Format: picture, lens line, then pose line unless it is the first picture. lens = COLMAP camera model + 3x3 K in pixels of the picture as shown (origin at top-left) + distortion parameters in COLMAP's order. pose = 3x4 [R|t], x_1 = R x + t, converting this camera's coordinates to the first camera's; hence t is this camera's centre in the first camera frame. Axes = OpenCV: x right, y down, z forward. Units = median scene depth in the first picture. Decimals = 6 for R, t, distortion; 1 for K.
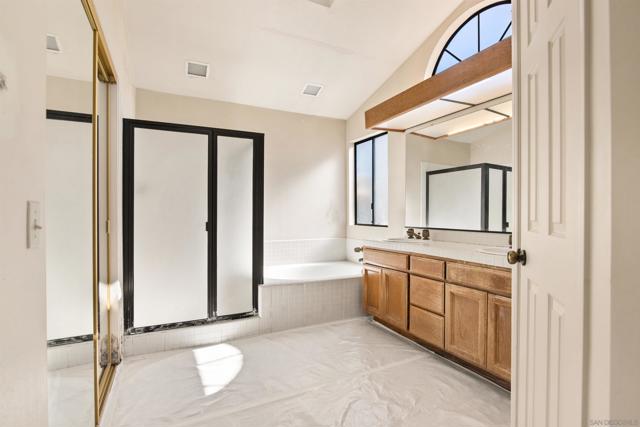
lens RADIAL K [[321.1, 0, 320.1], [0, 321.1, 215.4], [0, 0, 1]] dist [0.001467, -0.000110]
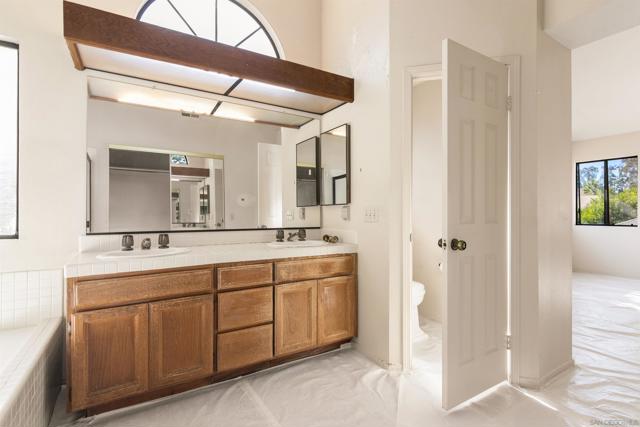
lens RADIAL K [[321.1, 0, 320.9], [0, 321.1, 209.7], [0, 0, 1]] dist [0.001467, -0.000110]
pose [[-0.115911, 0.002222, 0.993257, -0.551003], [0.000757, 0.999997, -0.002149, -0.009550], [-0.993259, 0.000503, -0.115913, 0.962742]]
